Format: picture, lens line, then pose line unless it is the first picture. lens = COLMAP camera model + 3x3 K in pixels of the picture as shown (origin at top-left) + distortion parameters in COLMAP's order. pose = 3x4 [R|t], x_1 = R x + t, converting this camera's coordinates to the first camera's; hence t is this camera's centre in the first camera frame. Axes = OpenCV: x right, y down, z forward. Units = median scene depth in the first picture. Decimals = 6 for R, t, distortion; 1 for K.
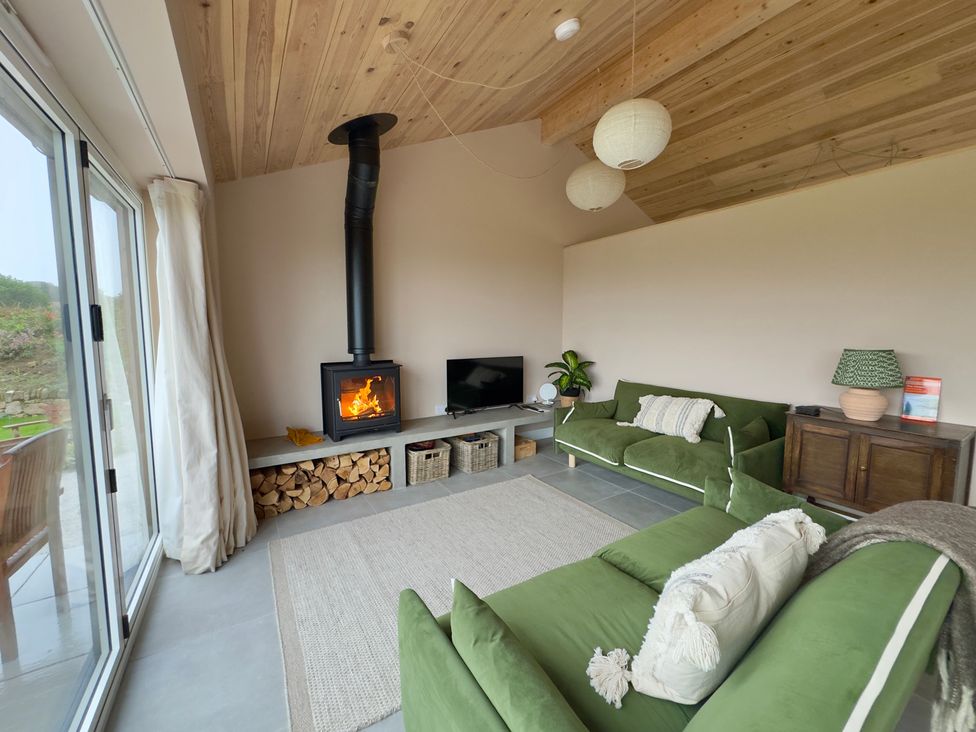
lens RADIAL K [[388.7, 0, 484.9], [0, 388.7, 367.5], [0, 0, 1]] dist [-0.003514, -0.000188]
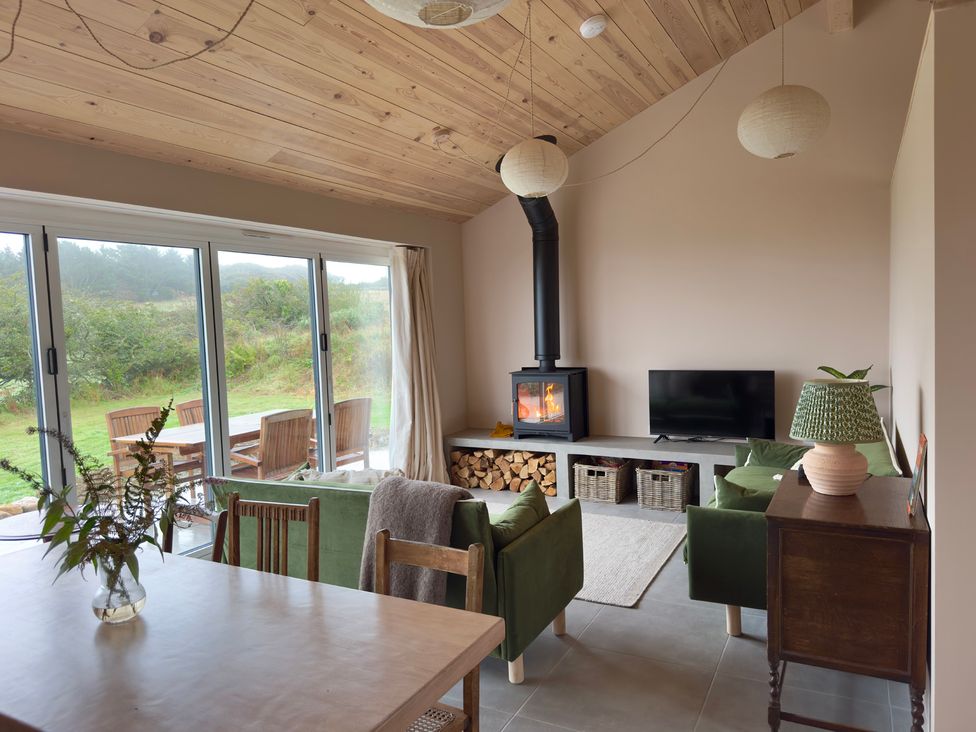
lens RADIAL K [[694.2, 0, 479.6], [0, 694.2, 357.3], [0, 0, 1]] dist [-0.003467, -0.024007]
pose [[0.495178, 0.043092, -0.867722, 1.253114], [-0.046252, 0.998660, 0.023200, -0.080854], [0.867559, 0.028645, 0.496508, -0.074028]]
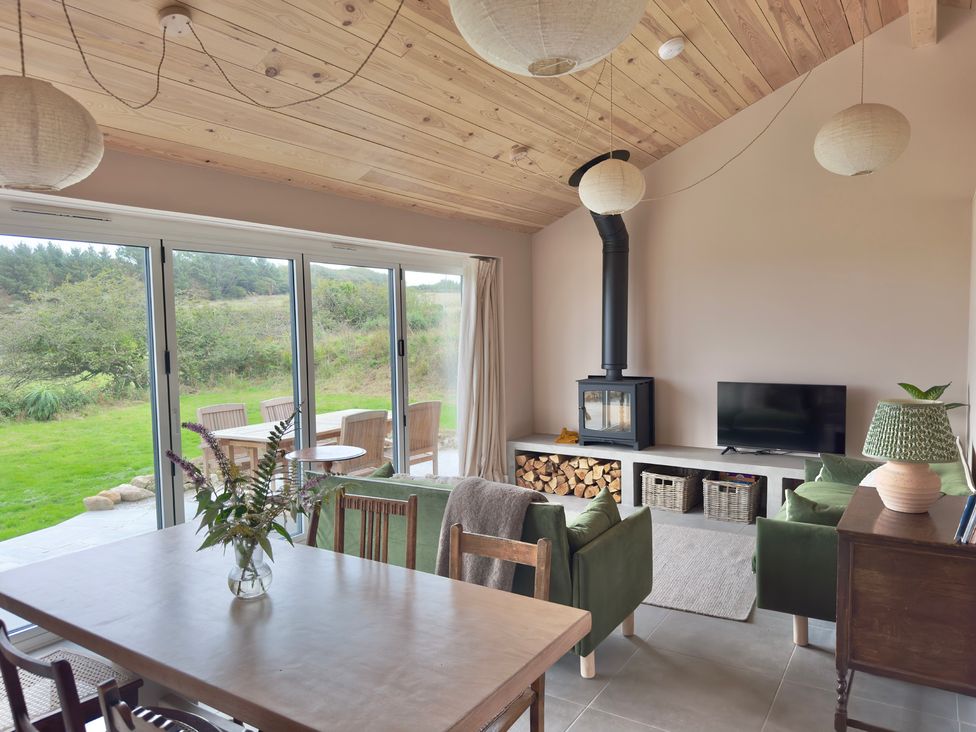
lens RADIAL K [[694.2, 0, 472.7], [0, 694.2, 359.7], [0, 0, 1]] dist [-0.003467, -0.024007]
pose [[0.413873, 0.053537, -0.908759, 1.291916], [-0.066952, 0.997356, 0.028264, -0.092425], [0.907869, 0.049146, 0.416363, -0.136650]]
